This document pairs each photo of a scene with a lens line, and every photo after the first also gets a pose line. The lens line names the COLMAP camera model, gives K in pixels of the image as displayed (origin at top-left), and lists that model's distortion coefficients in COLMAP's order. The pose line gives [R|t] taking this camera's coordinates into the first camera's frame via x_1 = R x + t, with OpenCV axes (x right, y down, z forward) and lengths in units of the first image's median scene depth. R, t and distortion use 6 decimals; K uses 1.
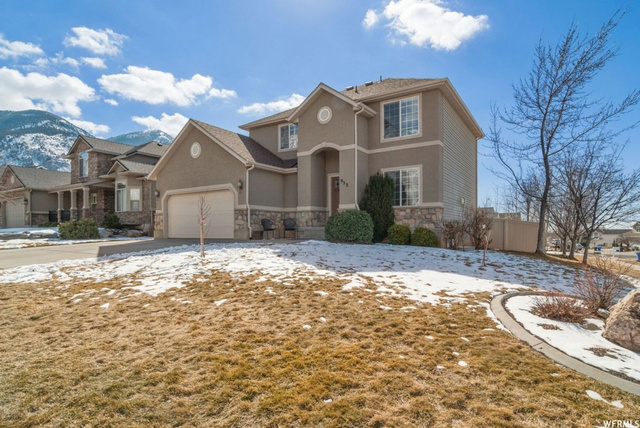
lens RADIAL K [[348.6, 0, 320.0], [0, 348.6, 219.1], [0, 0, 1]] dist [-0.000133, 0.001687]
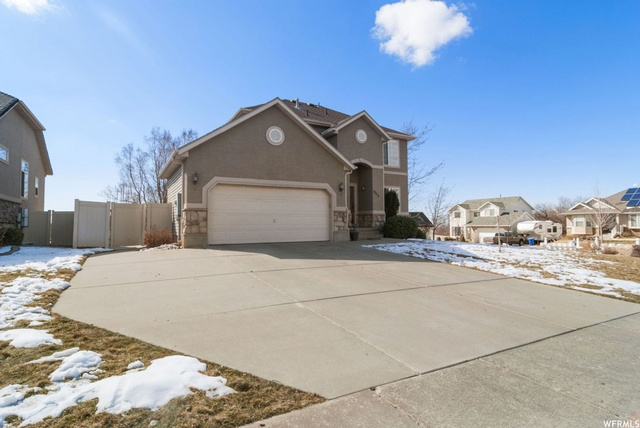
lens RADIAL K [[329.2, 0, 317.6], [0, 329.2, 214.1], [0, 0, 1]] dist [-0.000820, -0.000248]
pose [[0.480738, 0.031911, 0.876283, -1.089259], [-0.019280, 0.999481, -0.025821, 0.005894], [-0.876652, -0.004482, 0.481104, 0.599577]]
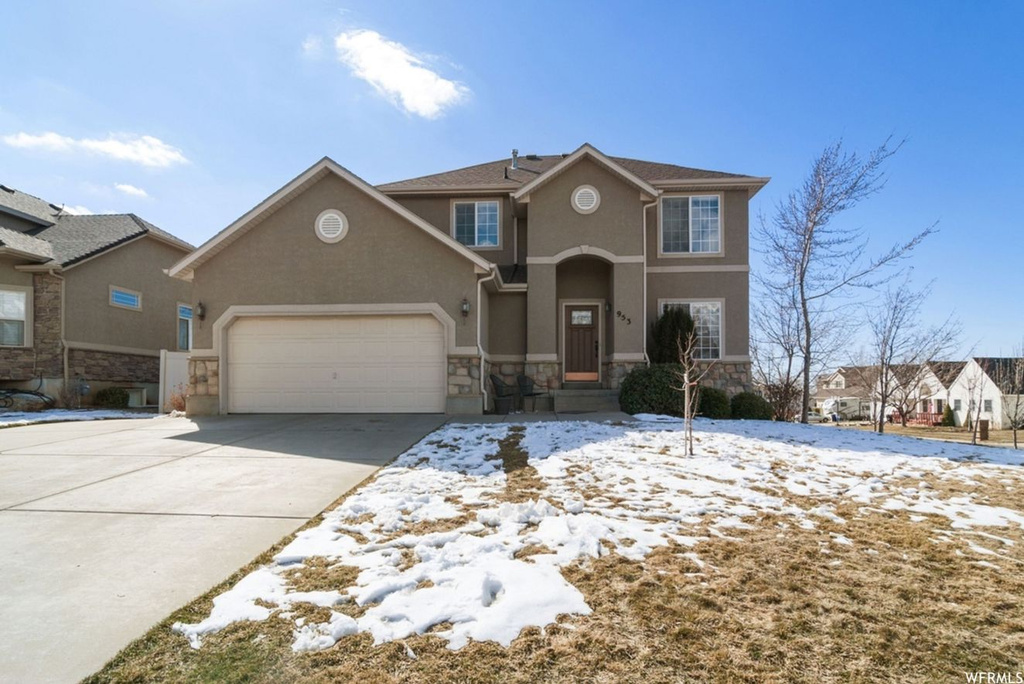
lens RADIAL K [[557.8, 0, 515.4], [0, 557.8, 380.2], [0, 0, 1]] dist [-0.000133, 0.001687]
pose [[0.869939, 0.012339, 0.493005, -0.563036], [-0.014908, 0.999888, 0.001282, 0.005594], [-0.492934, -0.008465, 0.870025, 0.250862]]
